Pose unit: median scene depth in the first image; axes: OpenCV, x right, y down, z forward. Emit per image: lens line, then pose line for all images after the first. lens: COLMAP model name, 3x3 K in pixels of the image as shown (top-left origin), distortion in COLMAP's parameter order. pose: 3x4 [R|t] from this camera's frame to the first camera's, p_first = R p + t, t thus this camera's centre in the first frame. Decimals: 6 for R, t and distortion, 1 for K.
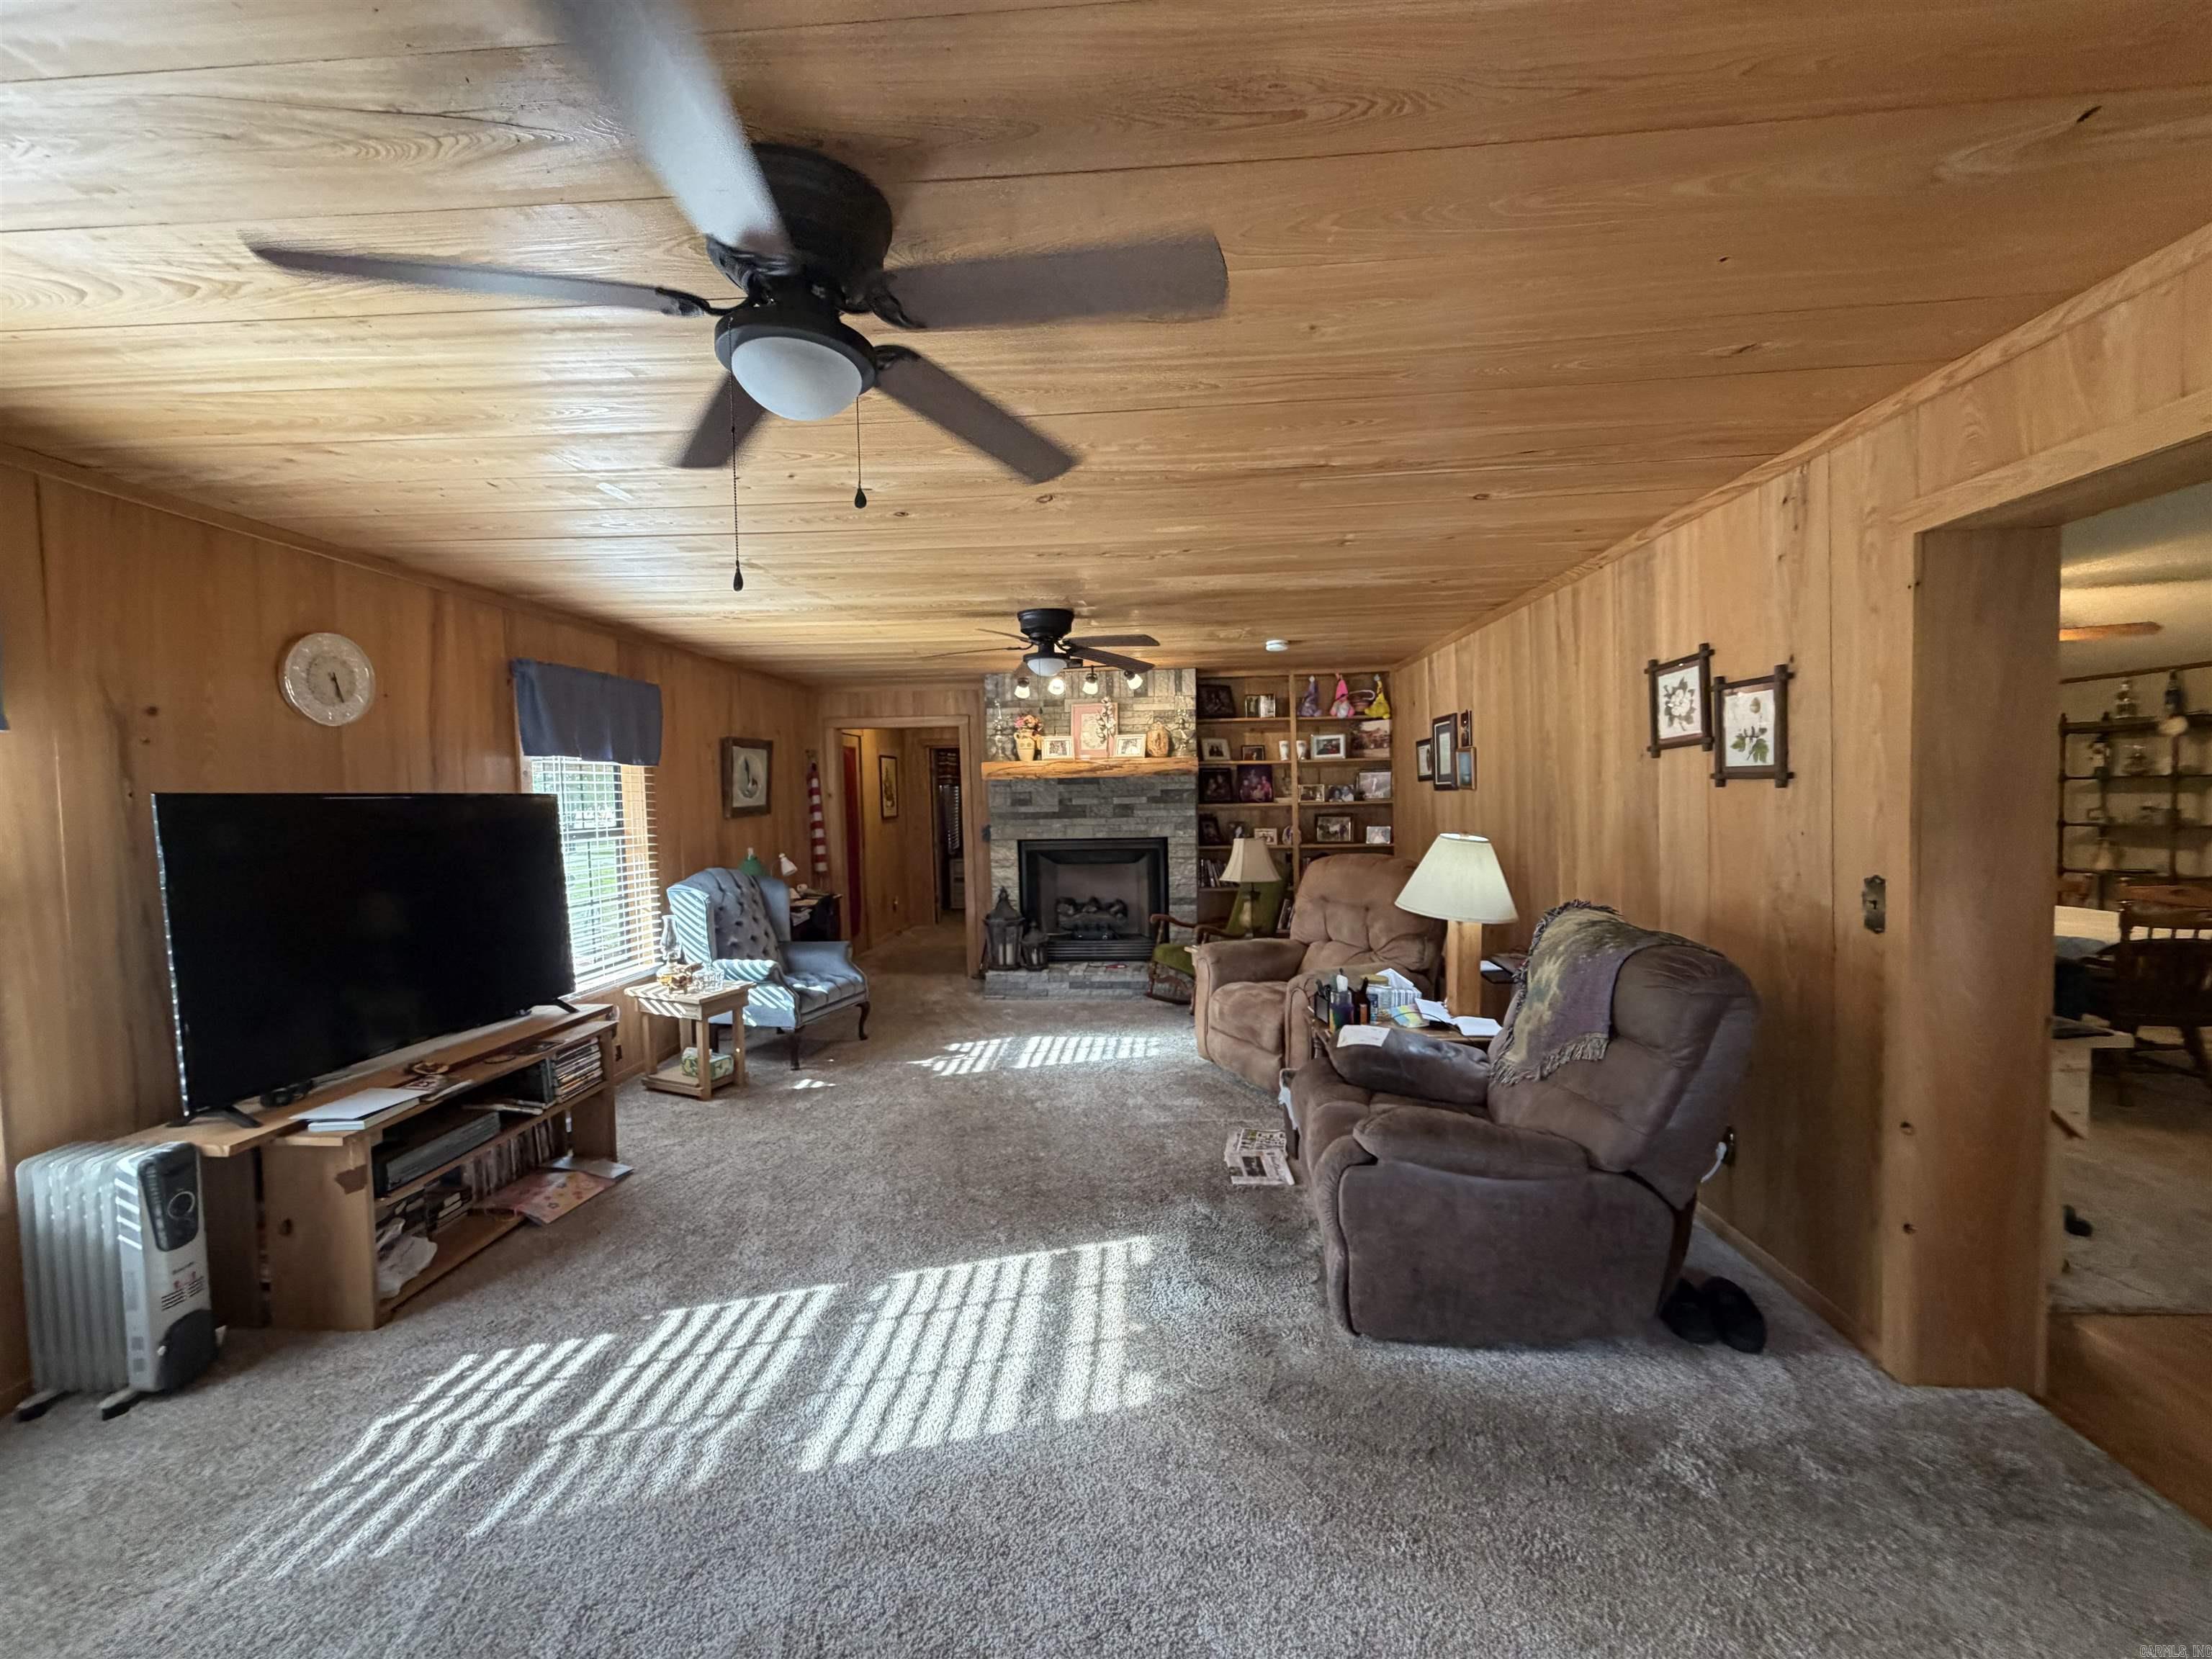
lens RADIAL K [[883.3, 0, 1104.8], [0, 883.3, 829.5], [0, 0, 1]] dist [0.000613, -0.000423]
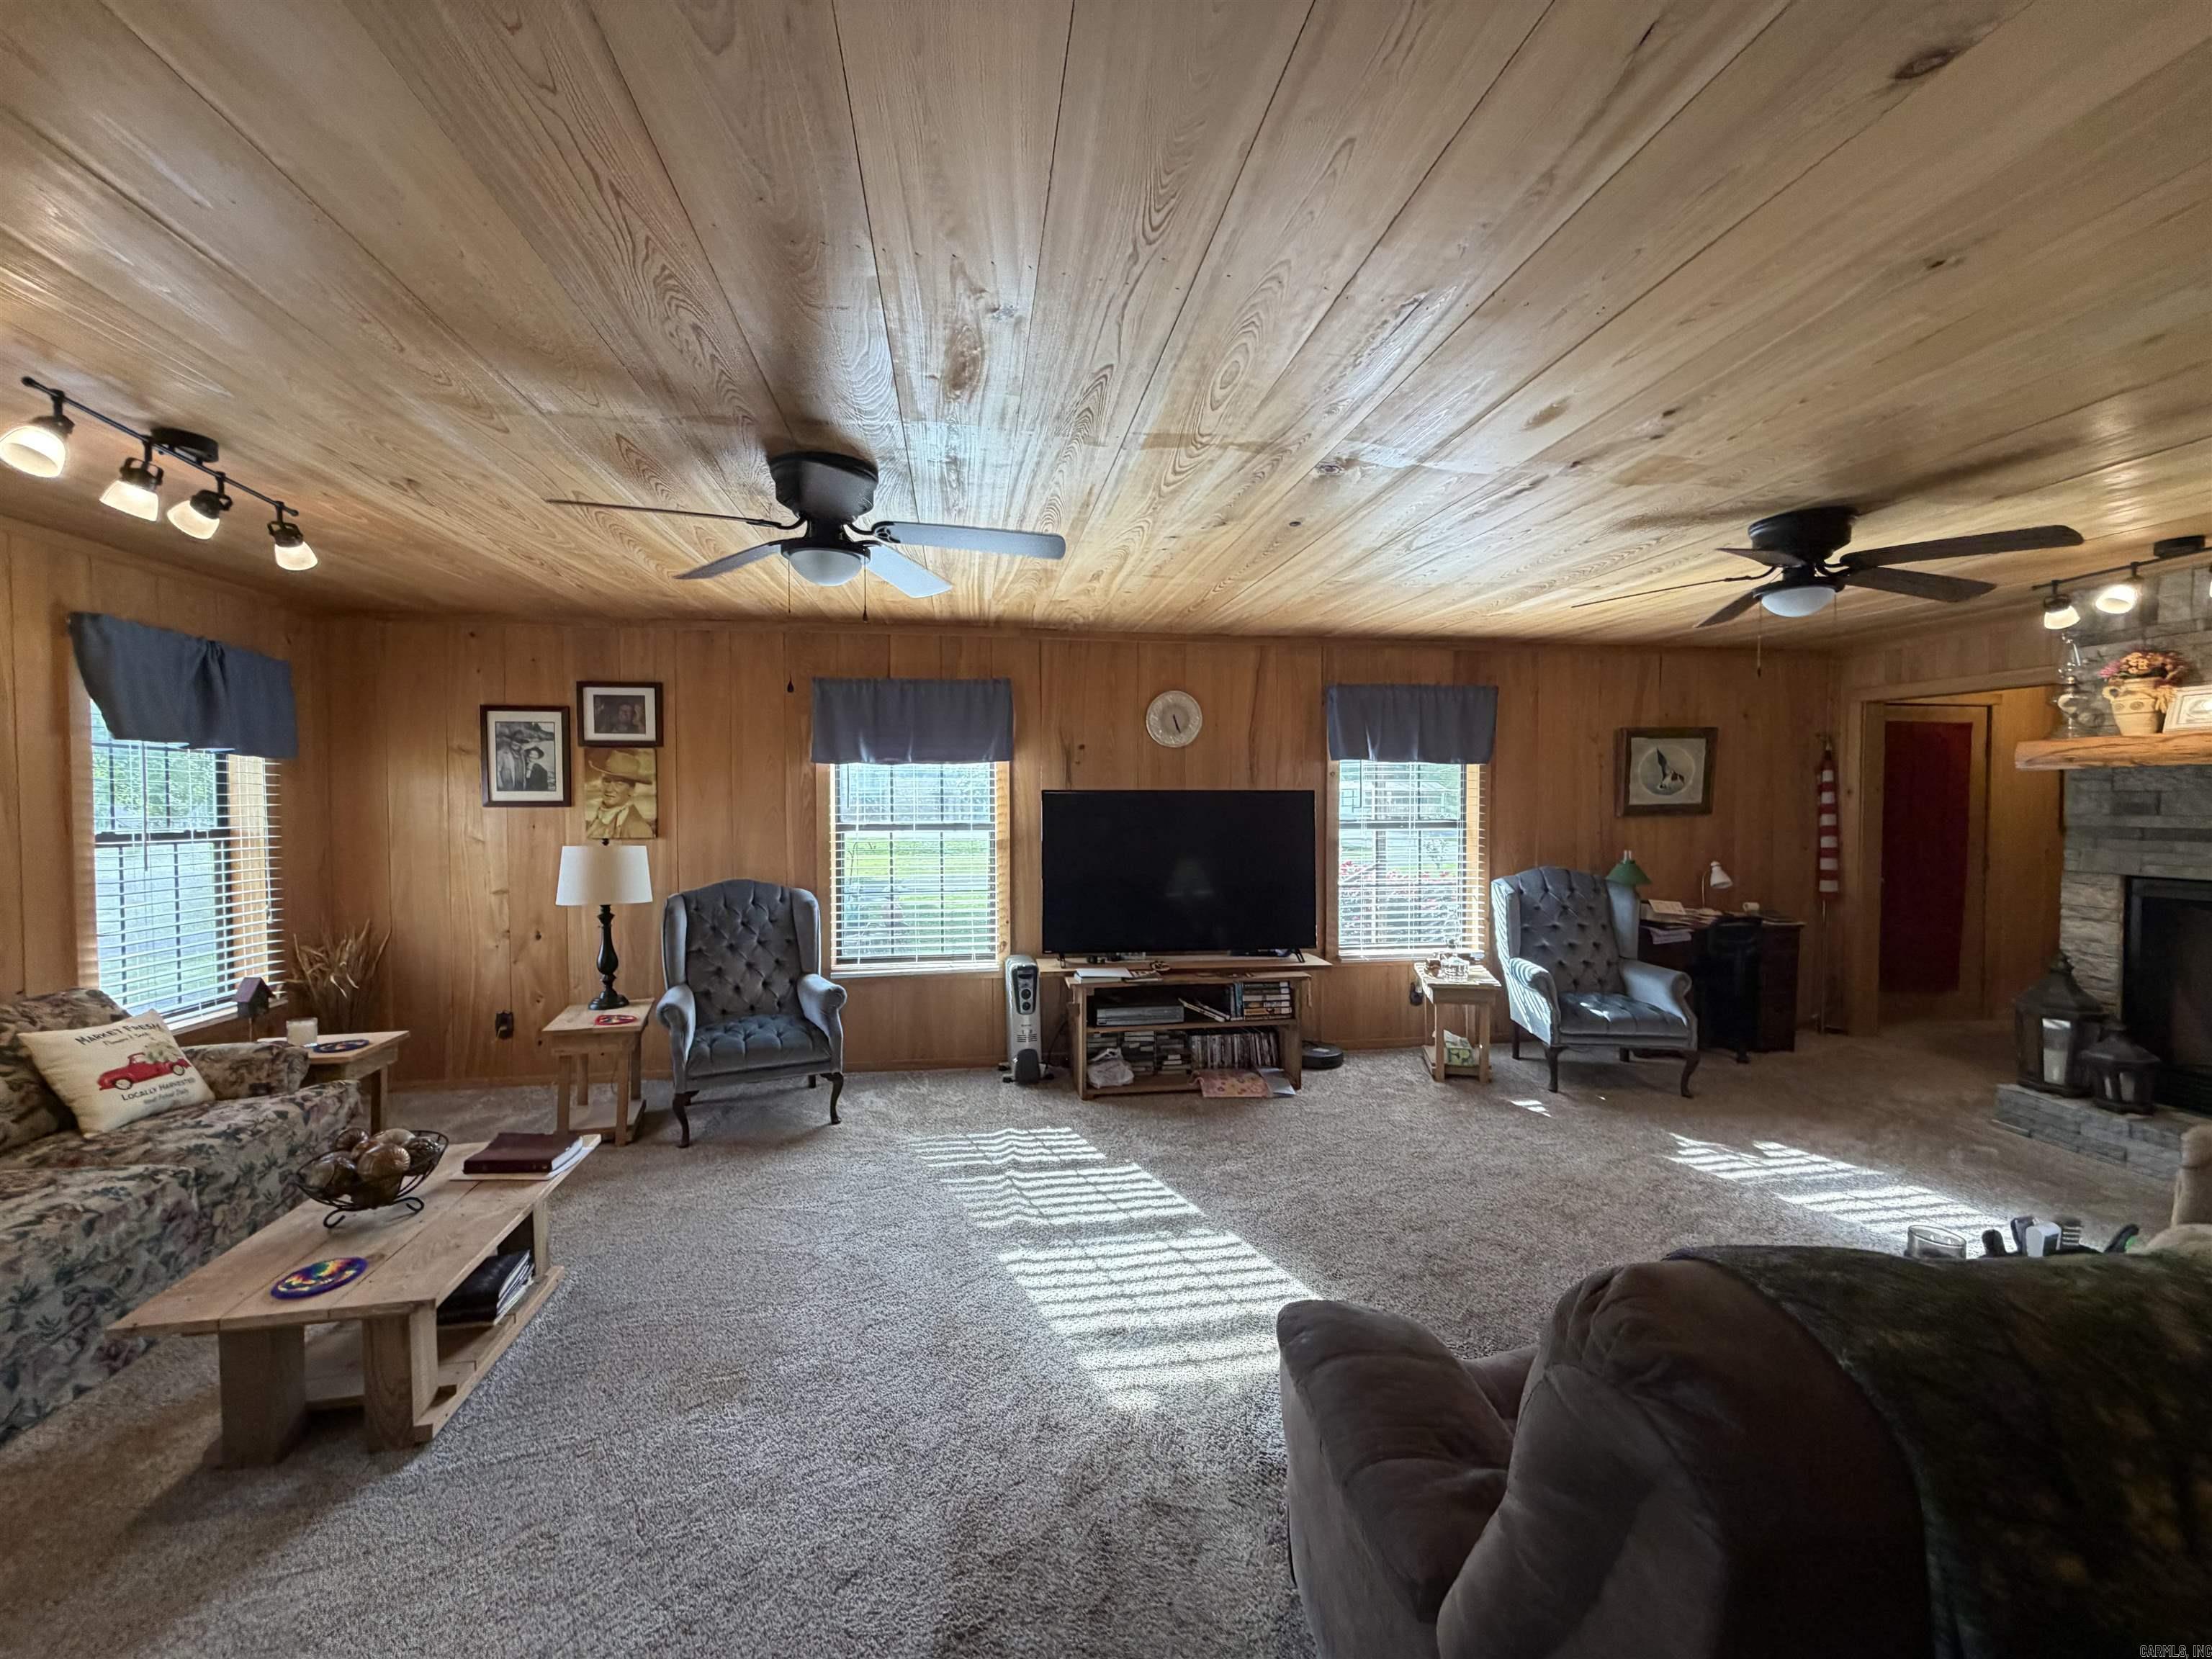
lens RADIAL K [[883.3, 0, 1091.2], [0, 883.3, 825.0], [0, 0, 1]] dist [0.000613, -0.000423]
pose [[0.210476, 0.045091, -0.976559, 0.562528], [-0.041931, 0.998433, 0.037064, -0.024177], [0.976699, 0.033147, 0.212037, 0.423651]]
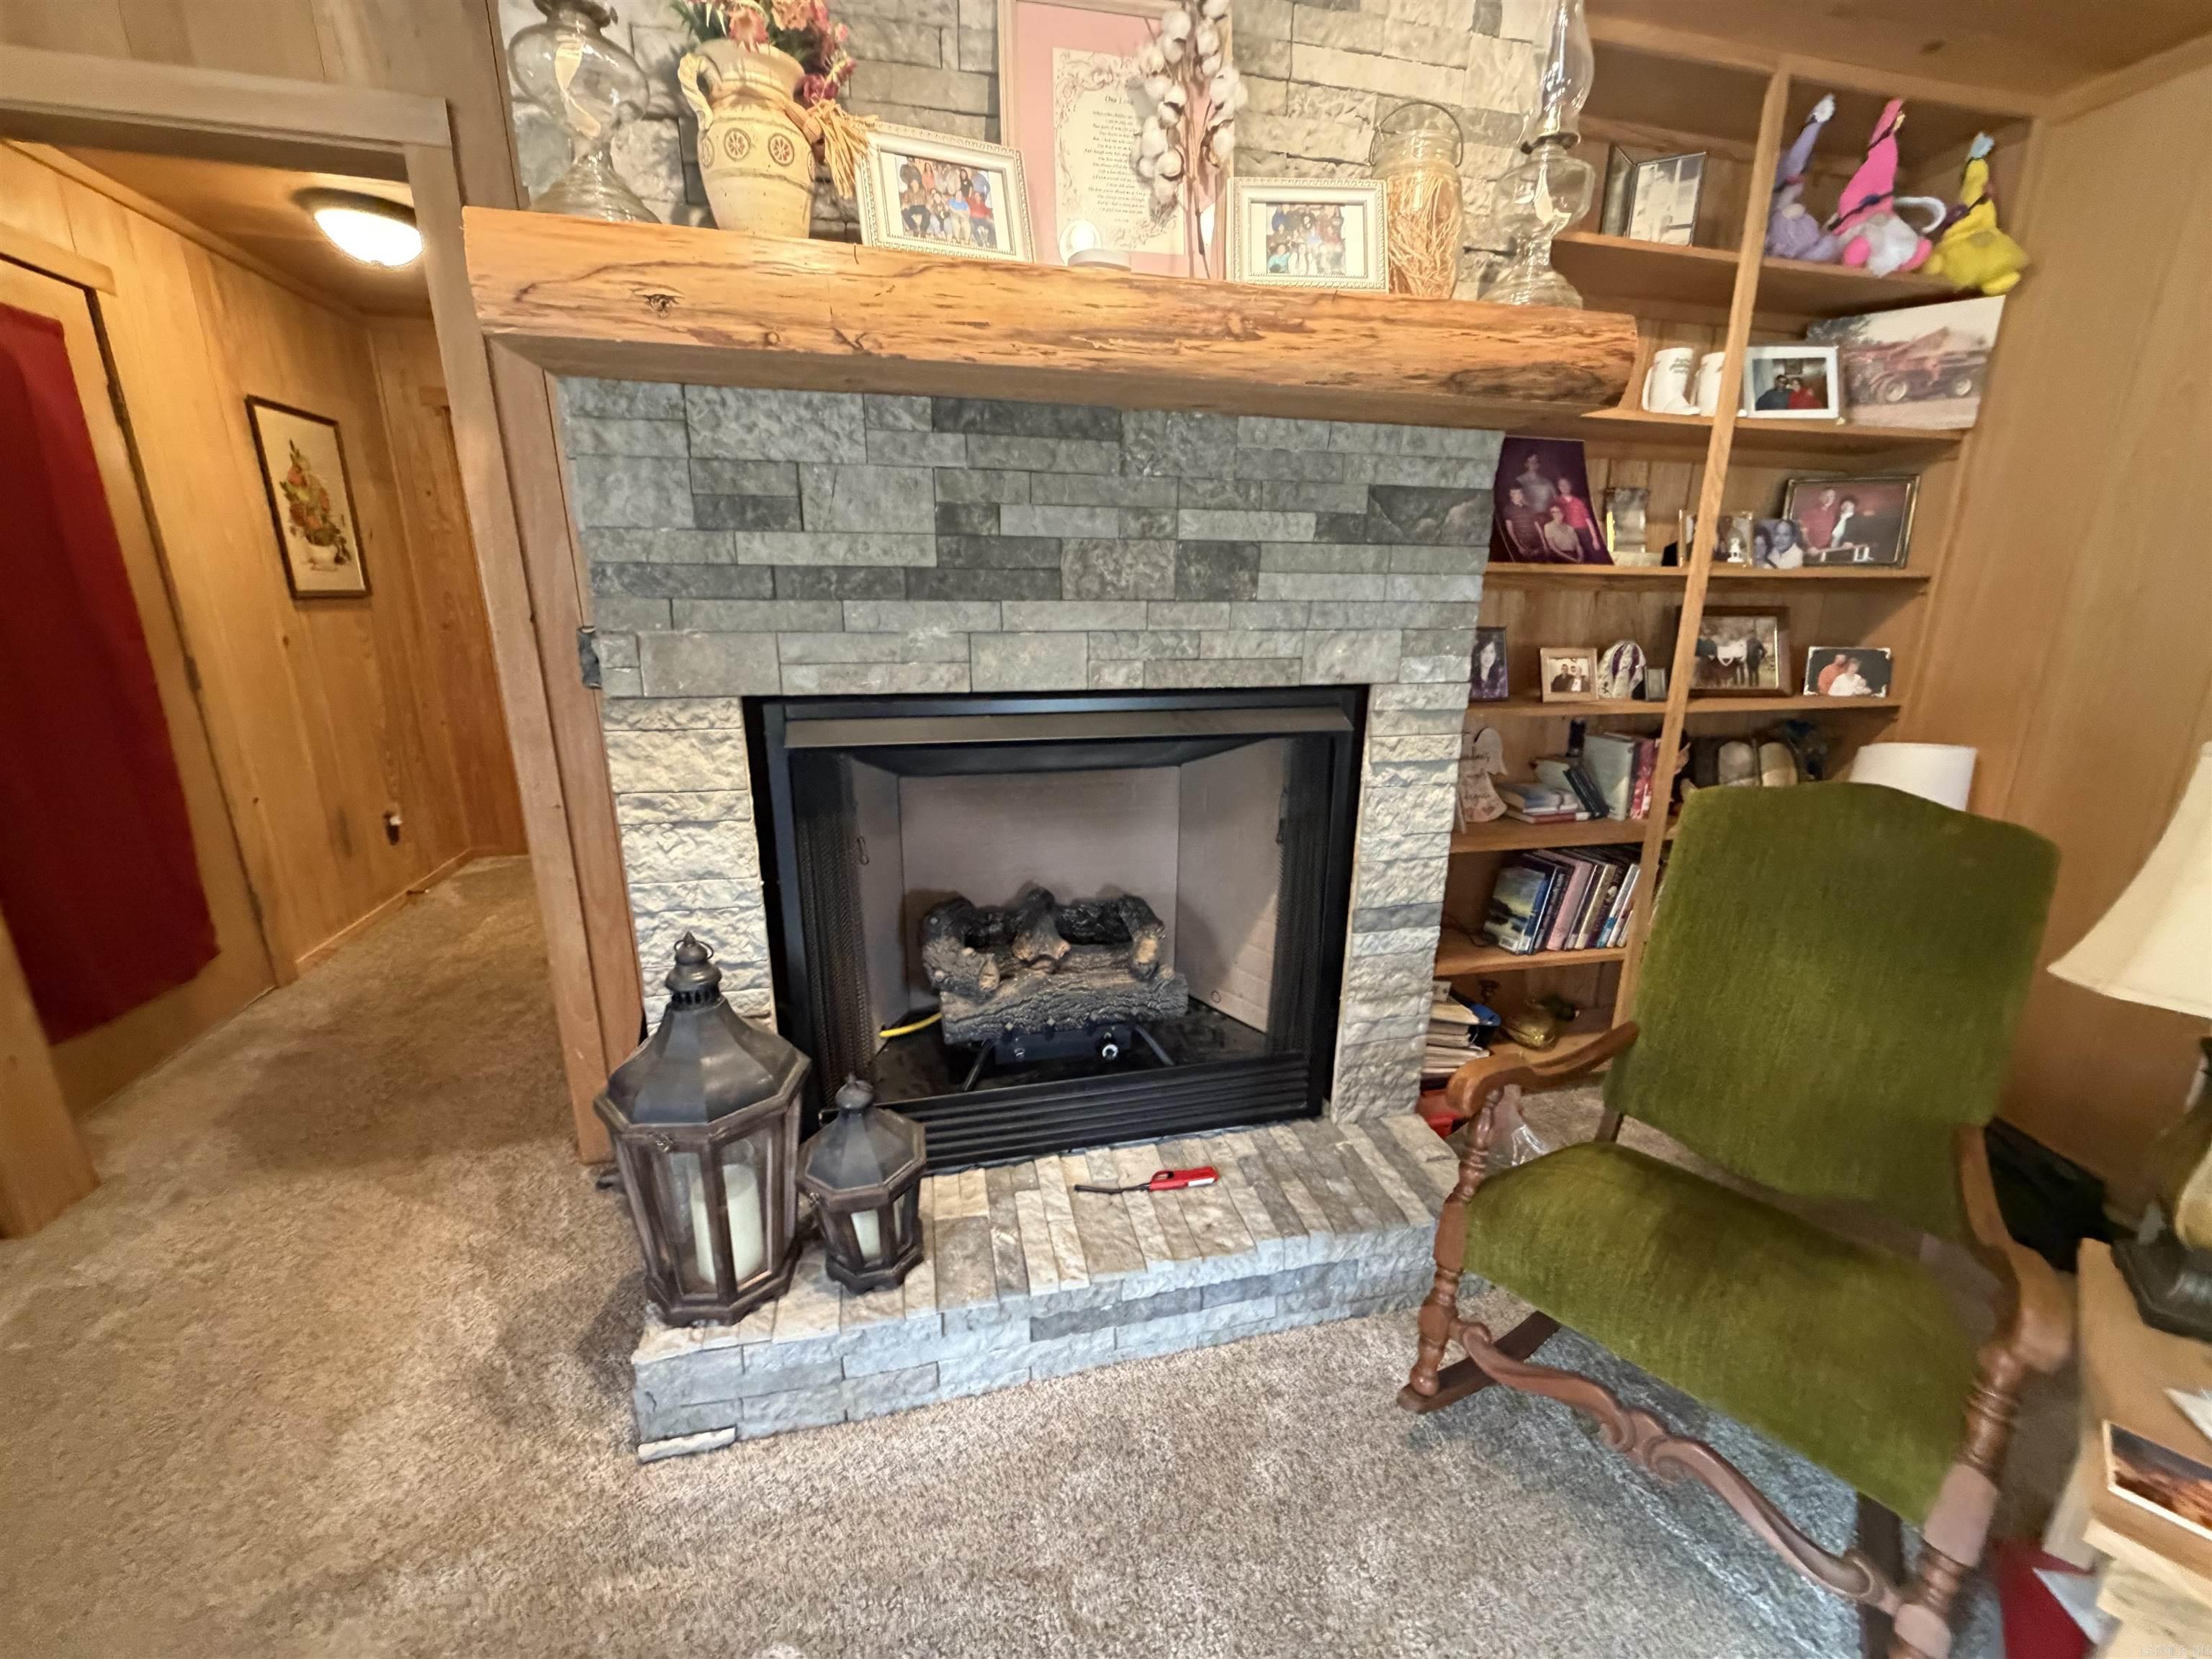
lens RADIAL K [[883.3, 0, 1097.7], [0, 883.3, 833.8], [0, 0, 1]] dist [0.000613, -0.000423]
pose [[0.952294, -0.054123, 0.300344, -0.149269], [-0.015242, 0.974485, 0.223933, -0.009404], [-0.304800, -0.217828, 0.927172, 1.384876]]
